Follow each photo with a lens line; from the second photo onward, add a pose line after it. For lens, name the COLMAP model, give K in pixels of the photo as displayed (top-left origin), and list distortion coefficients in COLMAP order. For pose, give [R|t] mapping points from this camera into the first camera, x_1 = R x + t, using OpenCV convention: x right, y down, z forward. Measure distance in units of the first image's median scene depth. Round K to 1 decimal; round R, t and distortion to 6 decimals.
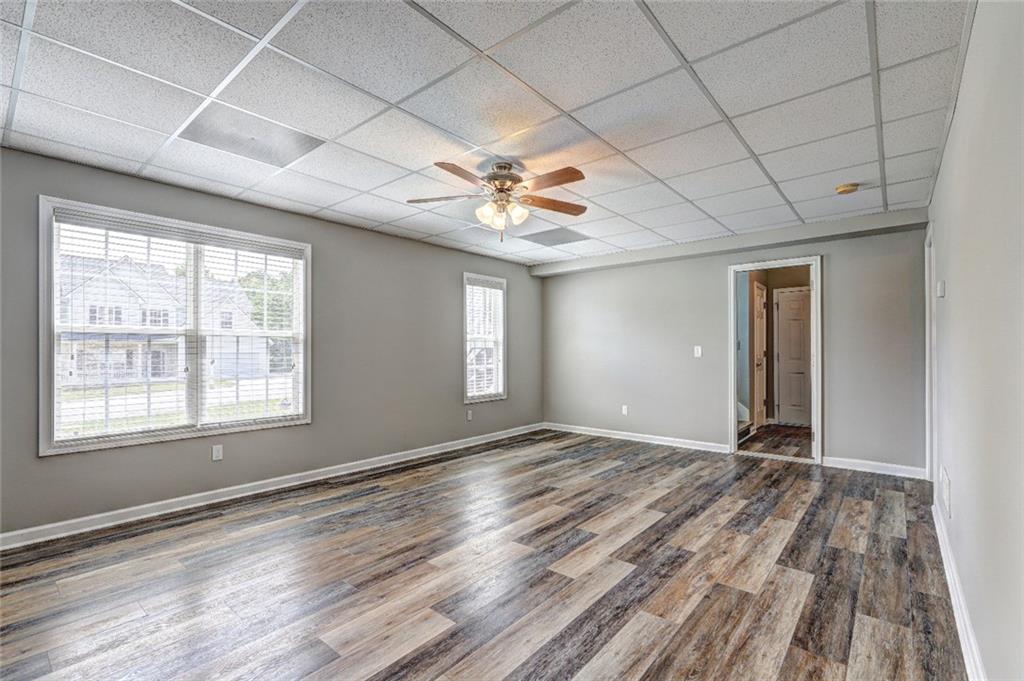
lens RADIAL K [[459.9, 0, 504.8], [0, 459.9, 348.2], [0, 0, 1]] dist [-0.001722, 0.001102]
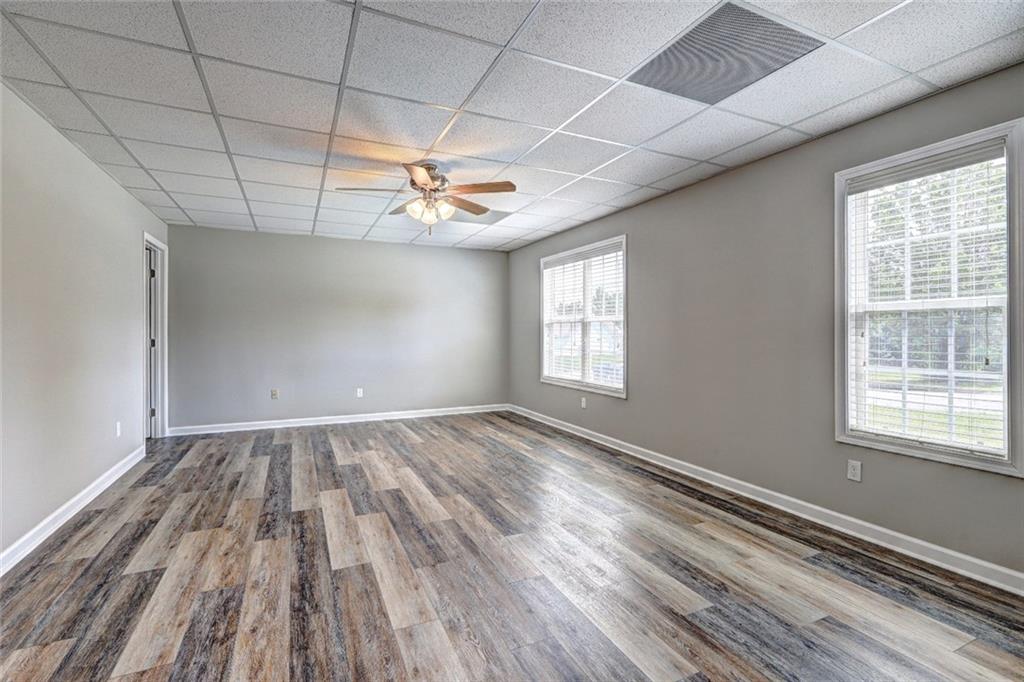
lens RADIAL K [[459.9, 0, 507.9], [0, 459.9, 342.8], [0, 0, 1]] dist [-0.001722, 0.001102]
pose [[-0.414611, 0.019989, -0.909779, 0.993712], [0.005045, 0.999794, 0.019667, 0.009714], [0.909985, 0.003565, -0.414627, 1.753260]]
